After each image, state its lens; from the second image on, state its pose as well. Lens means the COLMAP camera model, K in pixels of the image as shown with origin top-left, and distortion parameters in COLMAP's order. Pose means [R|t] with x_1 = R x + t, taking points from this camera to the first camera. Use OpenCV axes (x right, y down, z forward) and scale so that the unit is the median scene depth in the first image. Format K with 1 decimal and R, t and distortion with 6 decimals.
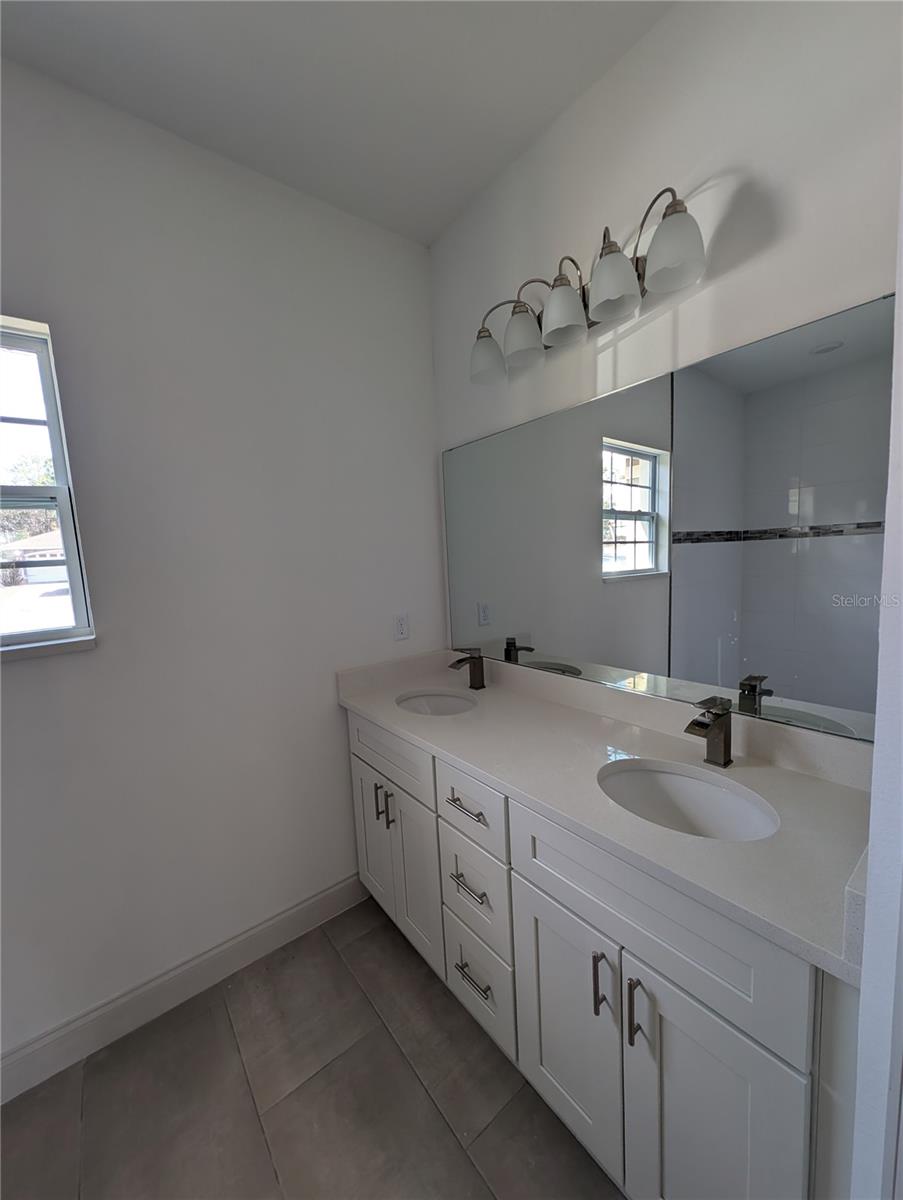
lens RADIAL K [[452.2, 0, 451.6], [0, 452.2, 602.8], [0, 0, 1]] dist [0.002622, -0.001399]
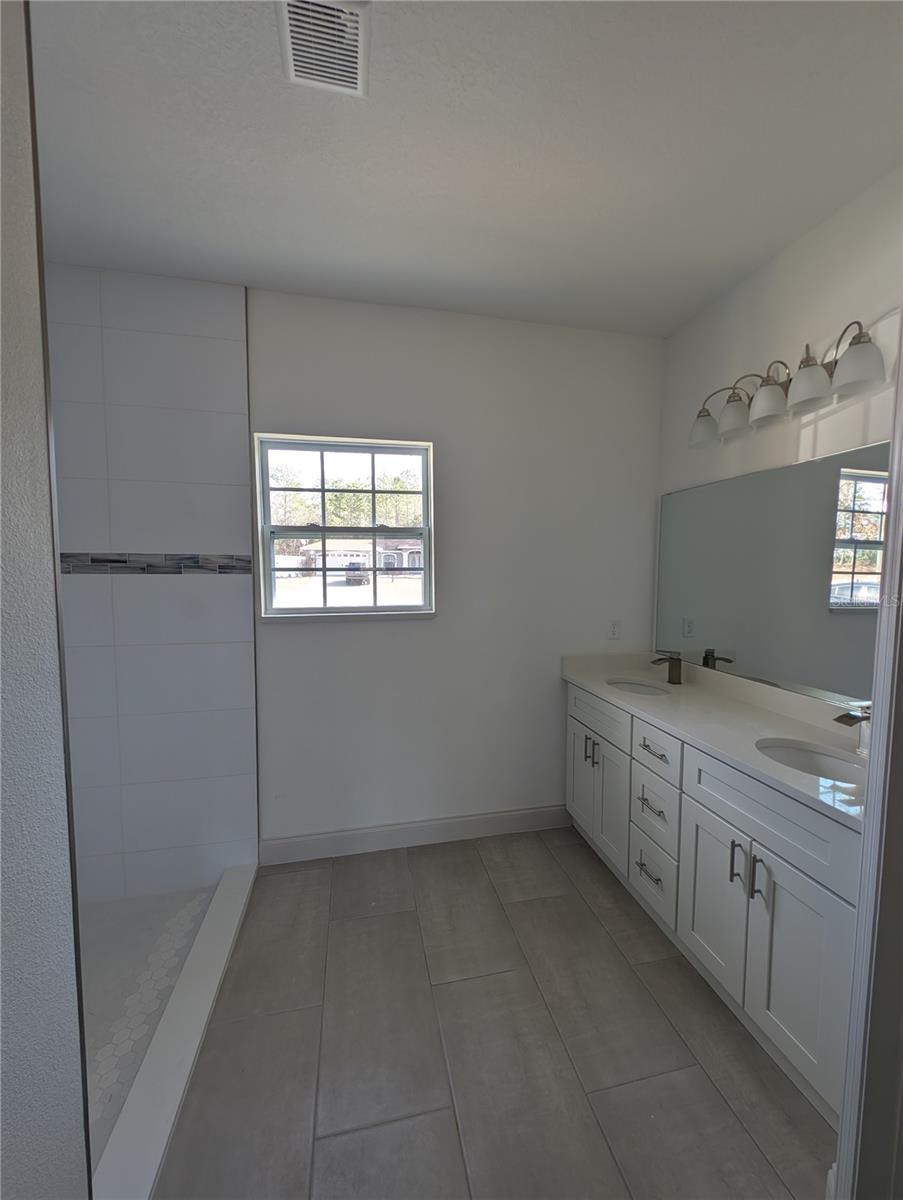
lens RADIAL K [[452.2, 0, 447.3], [0, 452.2, 600.9], [0, 0, 1]] dist [0.002622, -0.001399]
pose [[0.895376, 0.084836, -0.437155, 0.029389], [-0.096032, 0.995372, -0.003526, 0.032684], [0.434833, 0.045138, 0.899379, -0.557197]]
